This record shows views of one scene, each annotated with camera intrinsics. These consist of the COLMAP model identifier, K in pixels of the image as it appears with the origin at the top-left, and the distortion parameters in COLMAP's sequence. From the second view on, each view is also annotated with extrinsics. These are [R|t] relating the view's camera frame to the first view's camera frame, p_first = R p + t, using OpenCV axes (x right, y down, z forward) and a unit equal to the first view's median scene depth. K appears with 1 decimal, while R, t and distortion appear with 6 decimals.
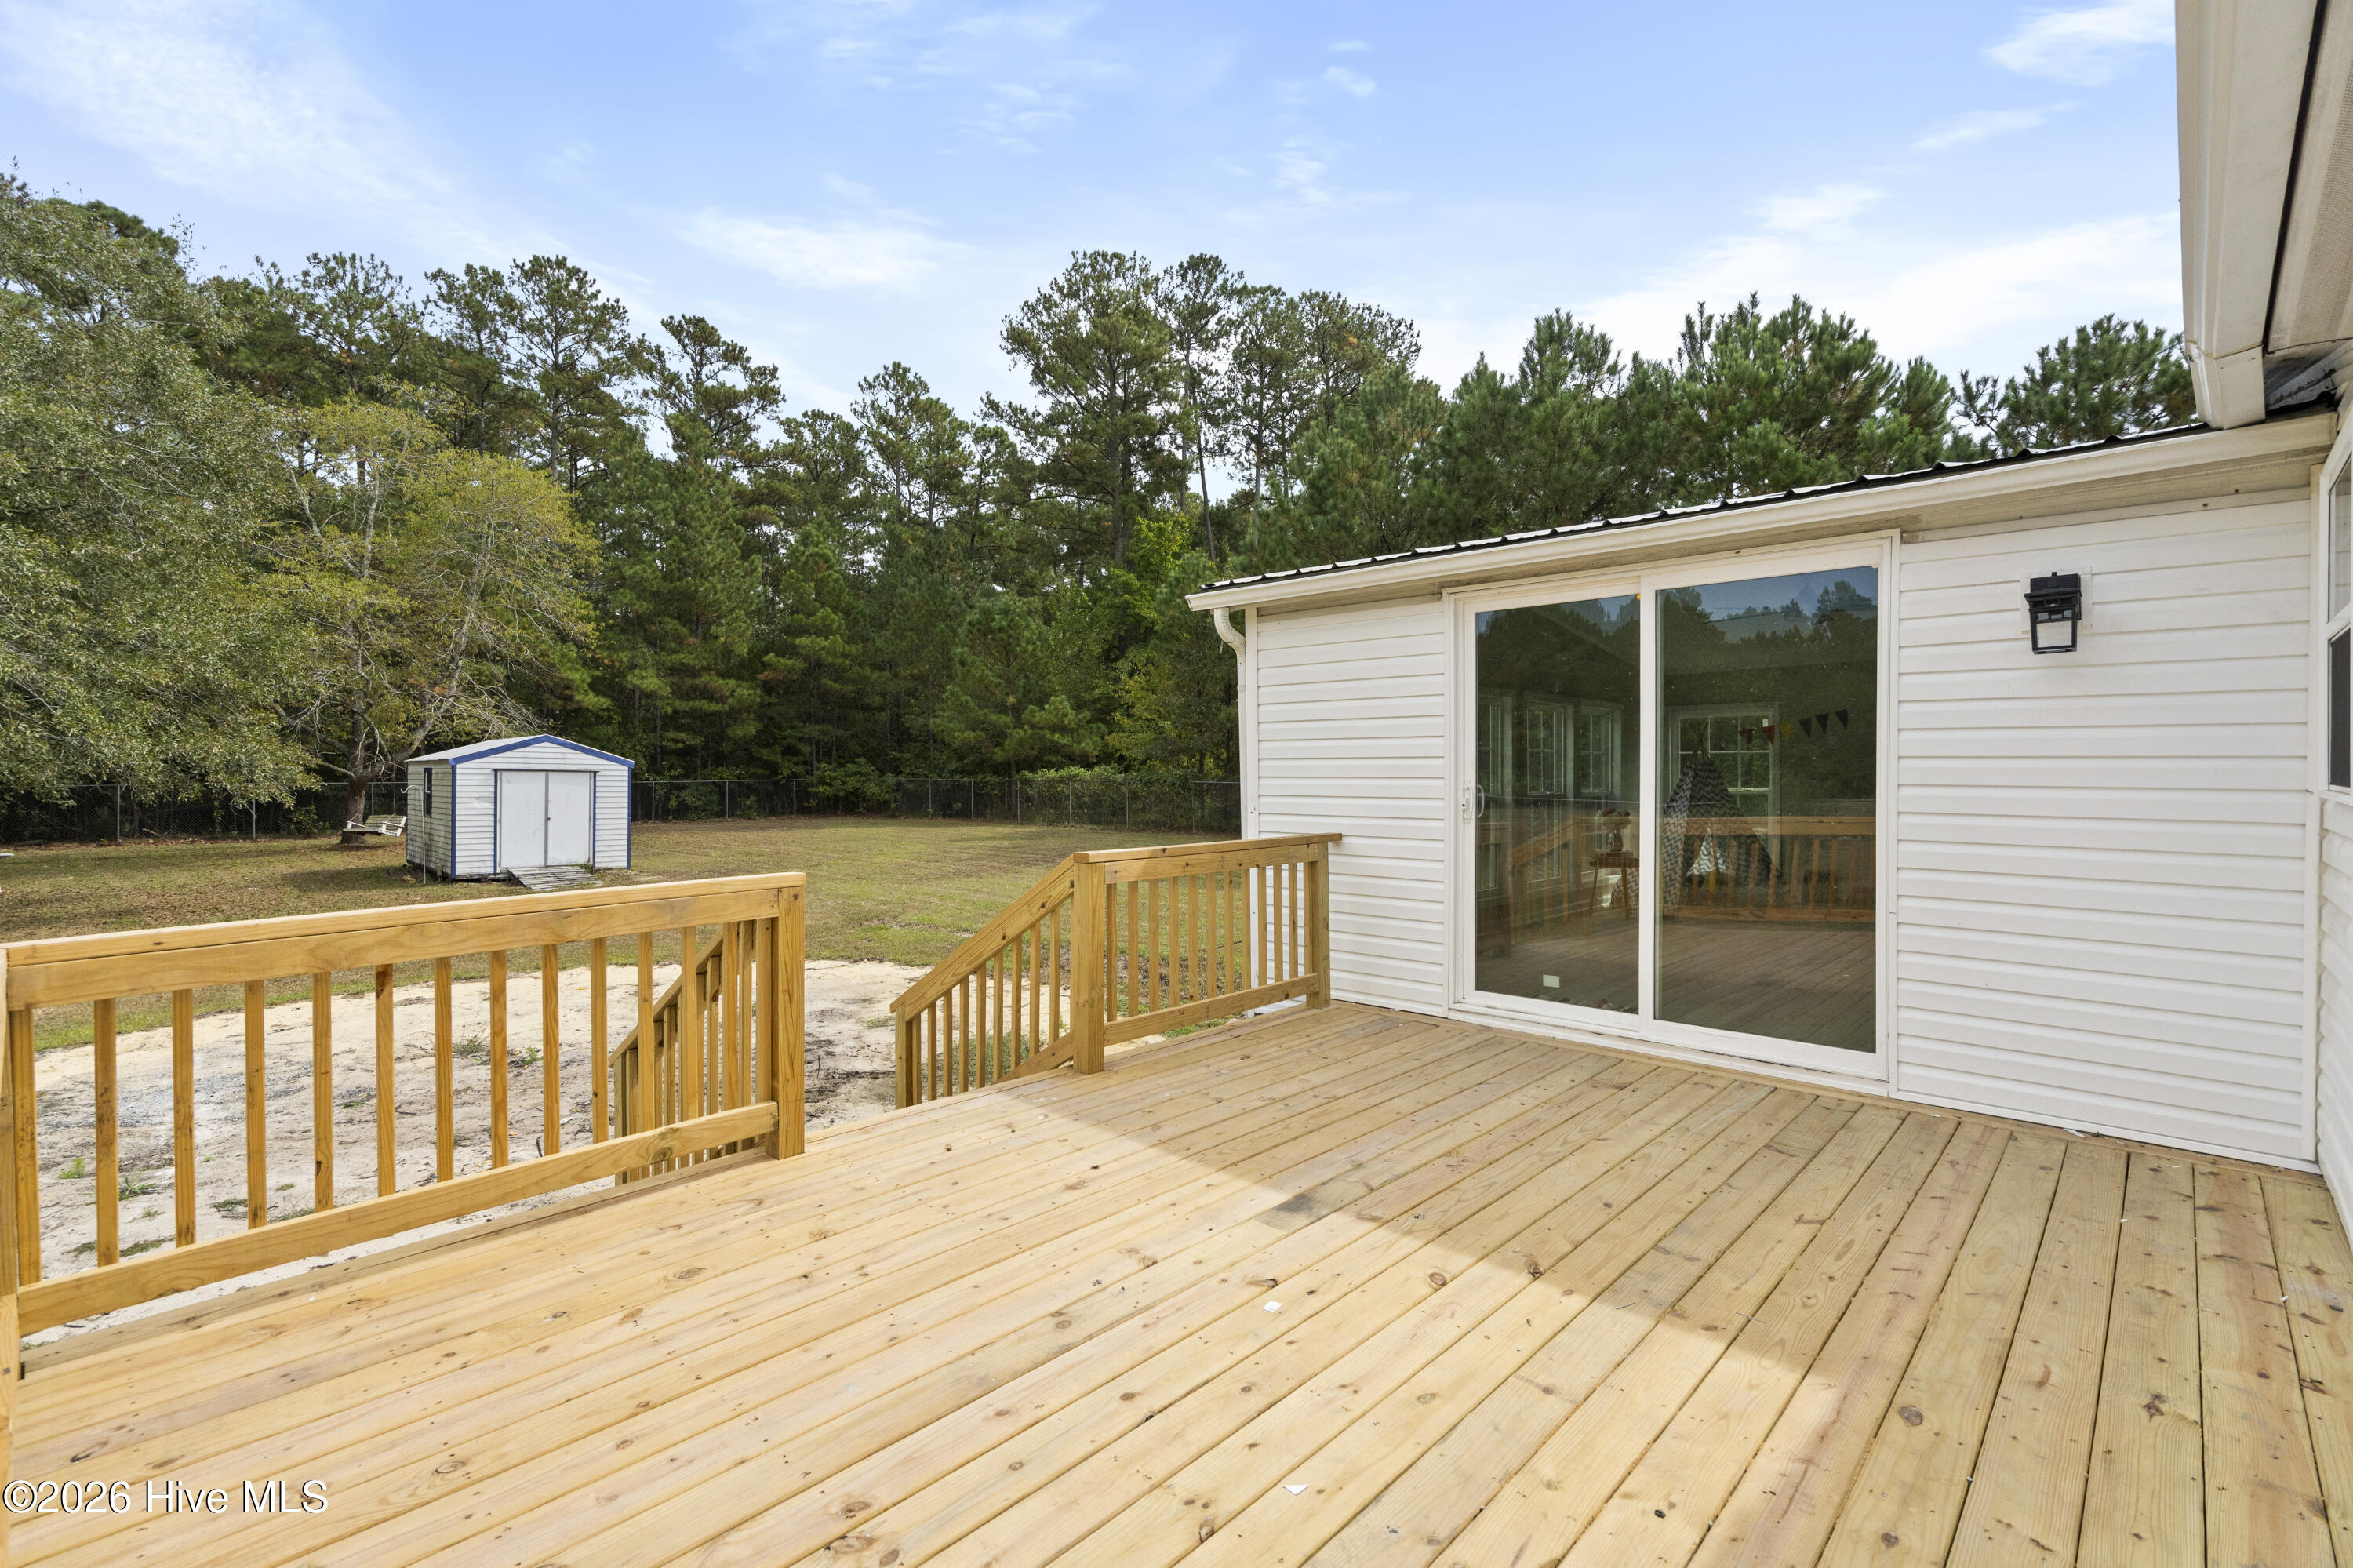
lens RADIAL K [[1066.1, 0, 1155.7], [0, 1066.1, 779.1], [0, 0, 1]] dist [-0.008140, 0.003487]
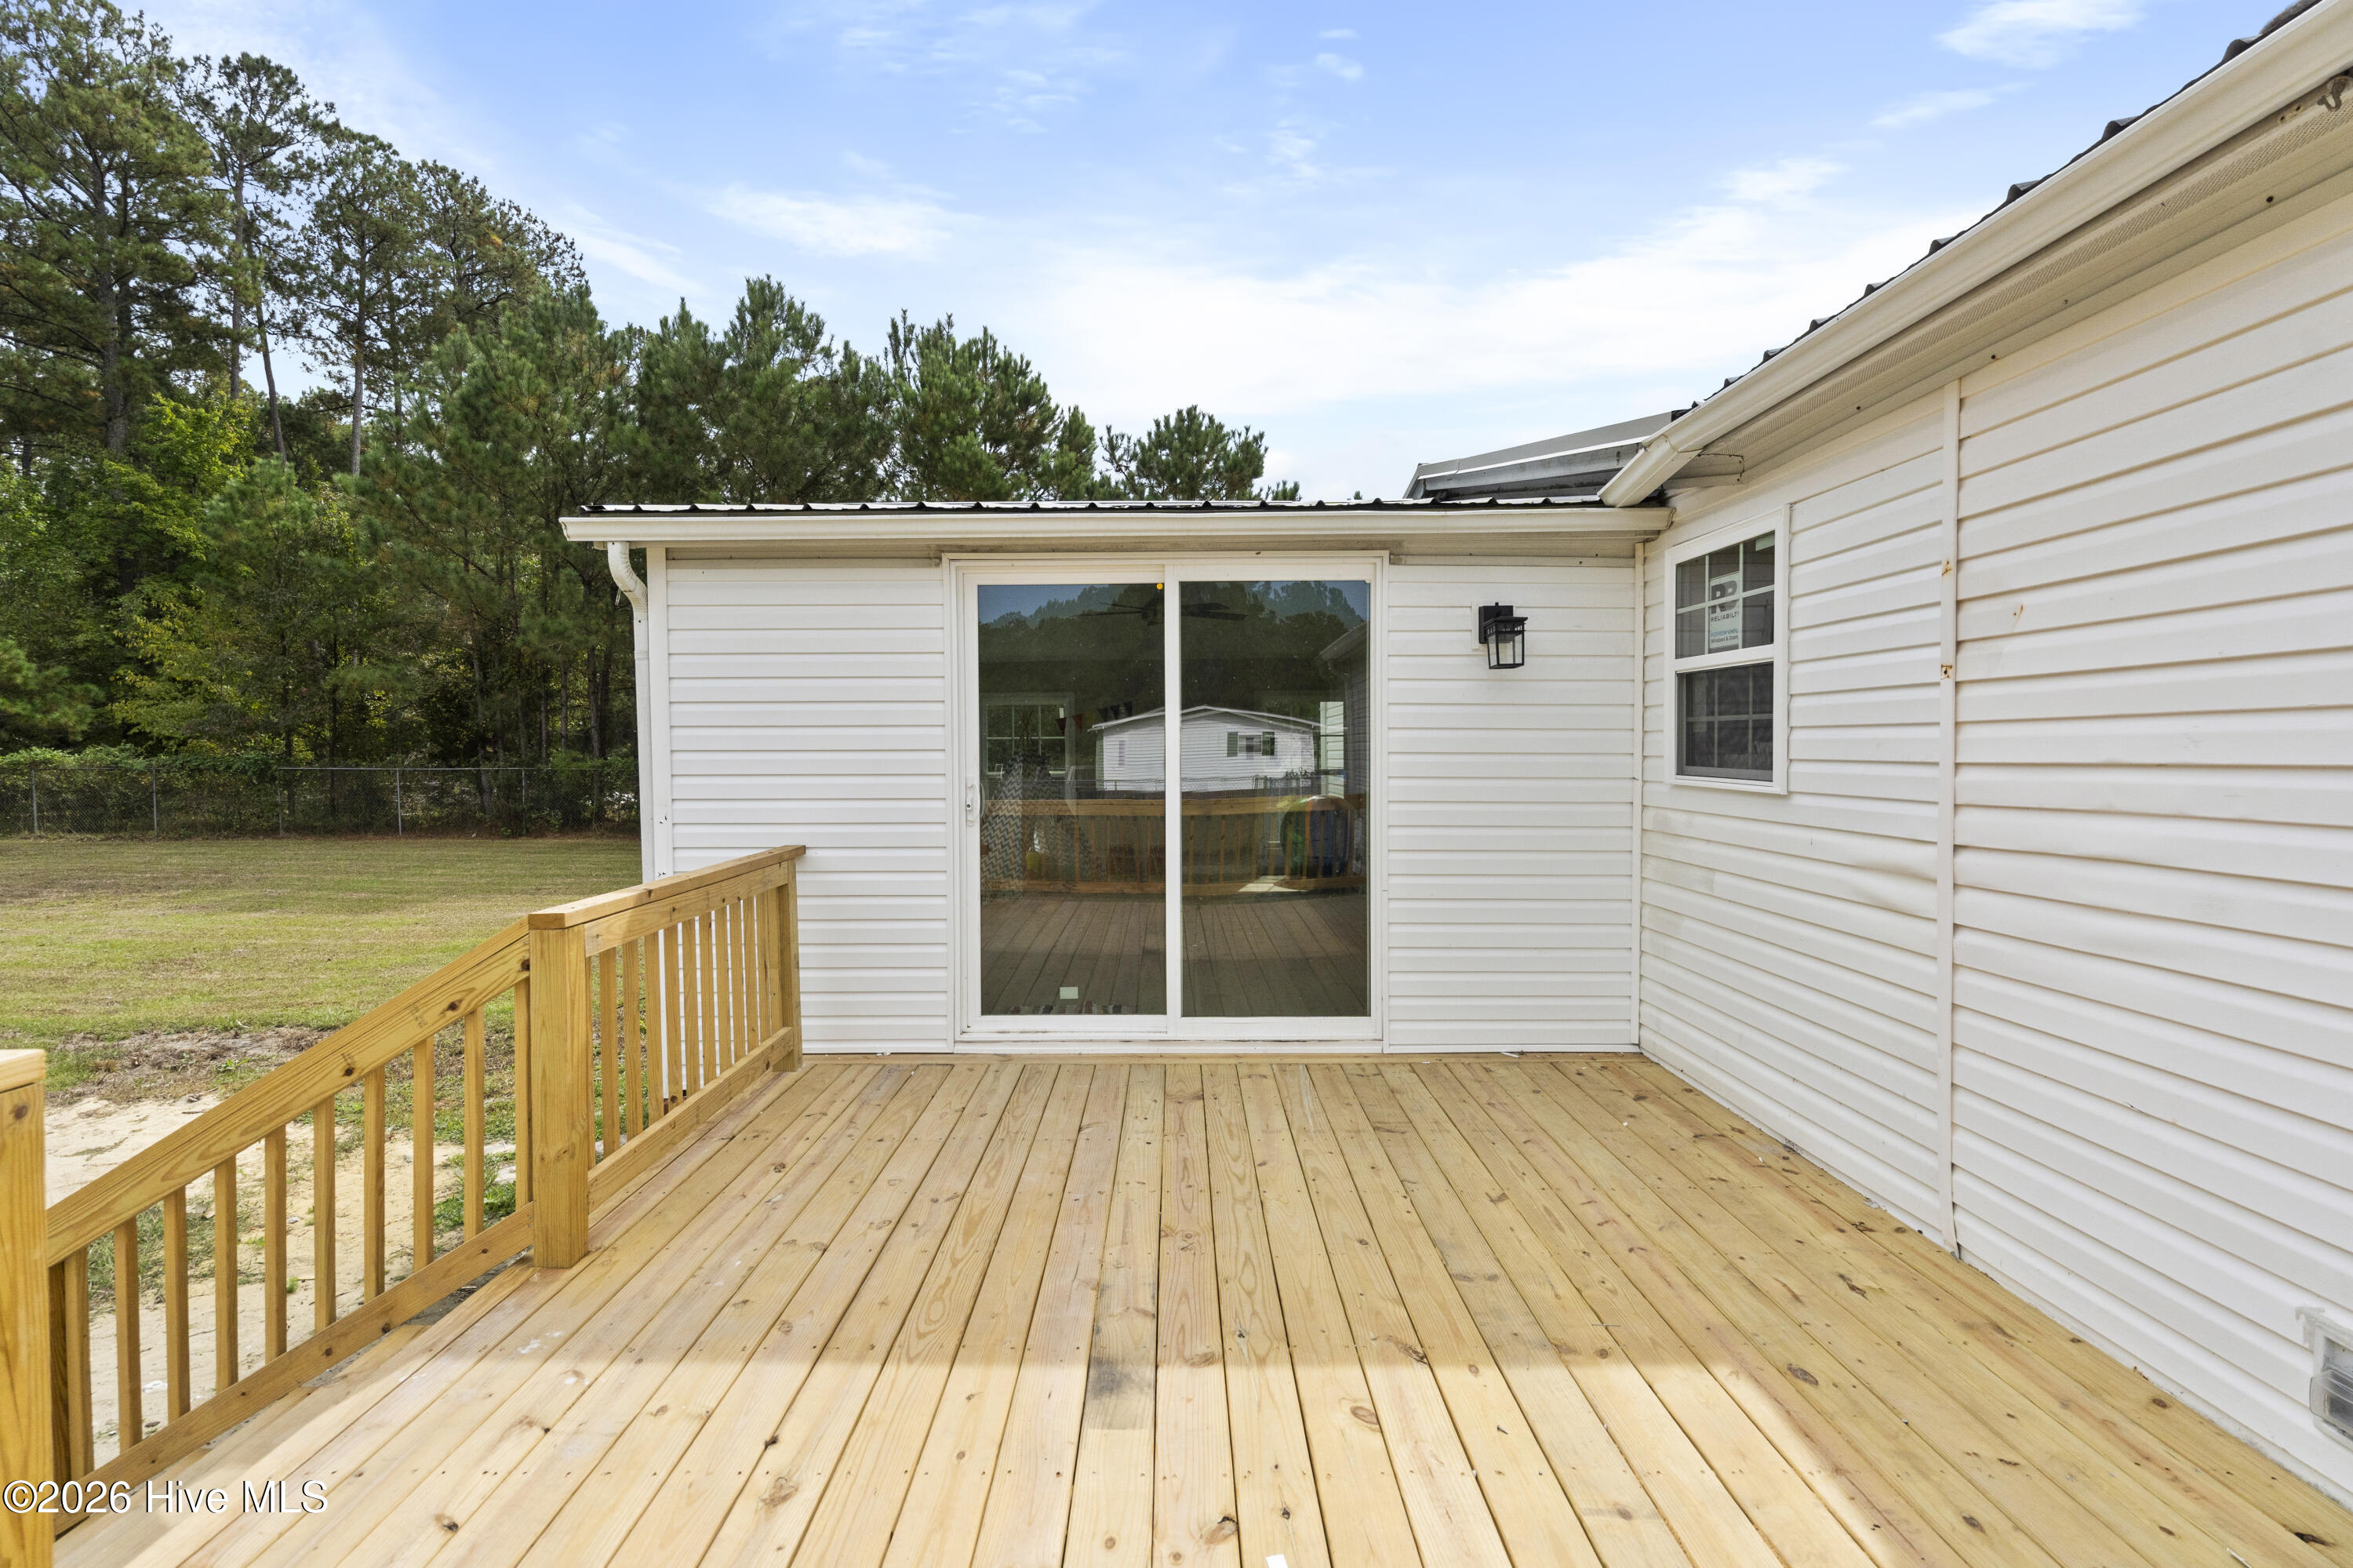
lens RADIAL K [[1066.1, 0, 1164.3], [0, 1066.1, 767.6], [0, 0, 1]] dist [-0.008140, 0.003487]
pose [[0.723460, -0.015313, 0.690196, -0.104501], [0.008574, 0.999876, 0.013197, -0.008821], [-0.690313, -0.003630, 0.723502, 0.138589]]
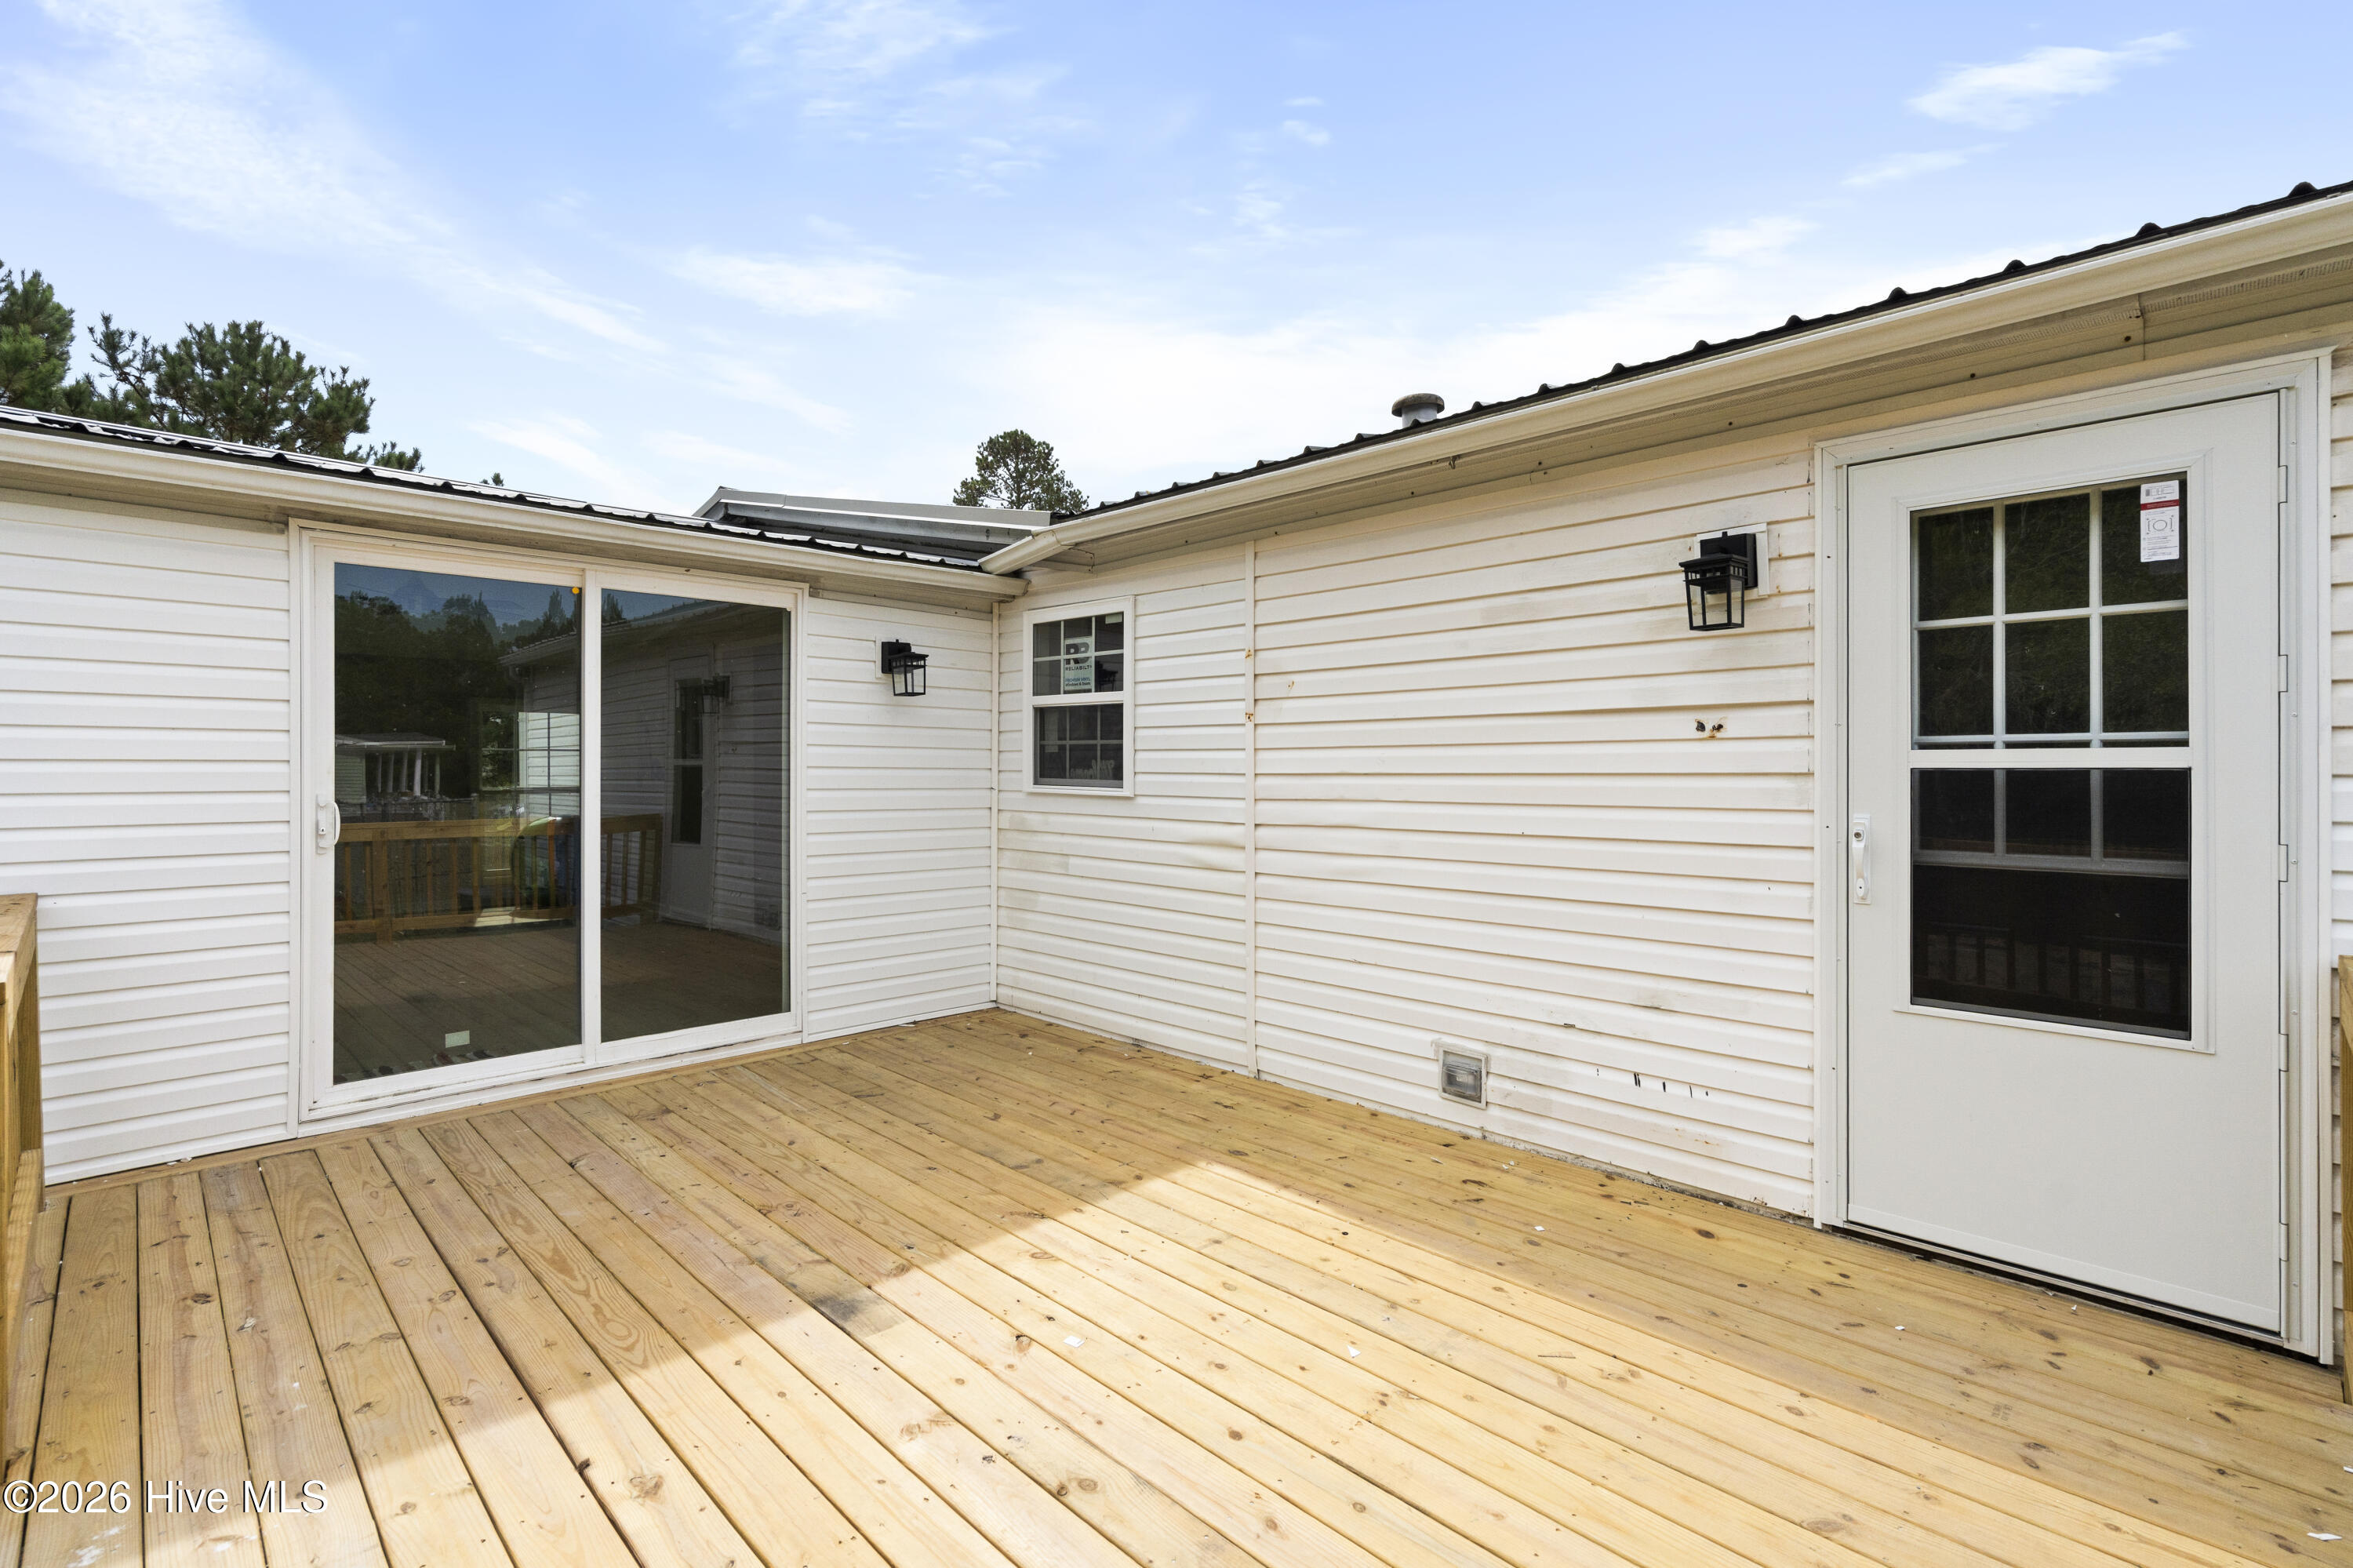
lens RADIAL K [[1066.1, 0, 1164.6], [0, 1066.1, 761.6], [0, 0, 1]] dist [-0.008140, 0.003487]
pose [[0.021202, 0.004727, 0.999764, -0.217859], [0.004696, 0.999977, -0.004827, -0.007694], [-0.999764, 0.004797, 0.021179, 0.224851]]
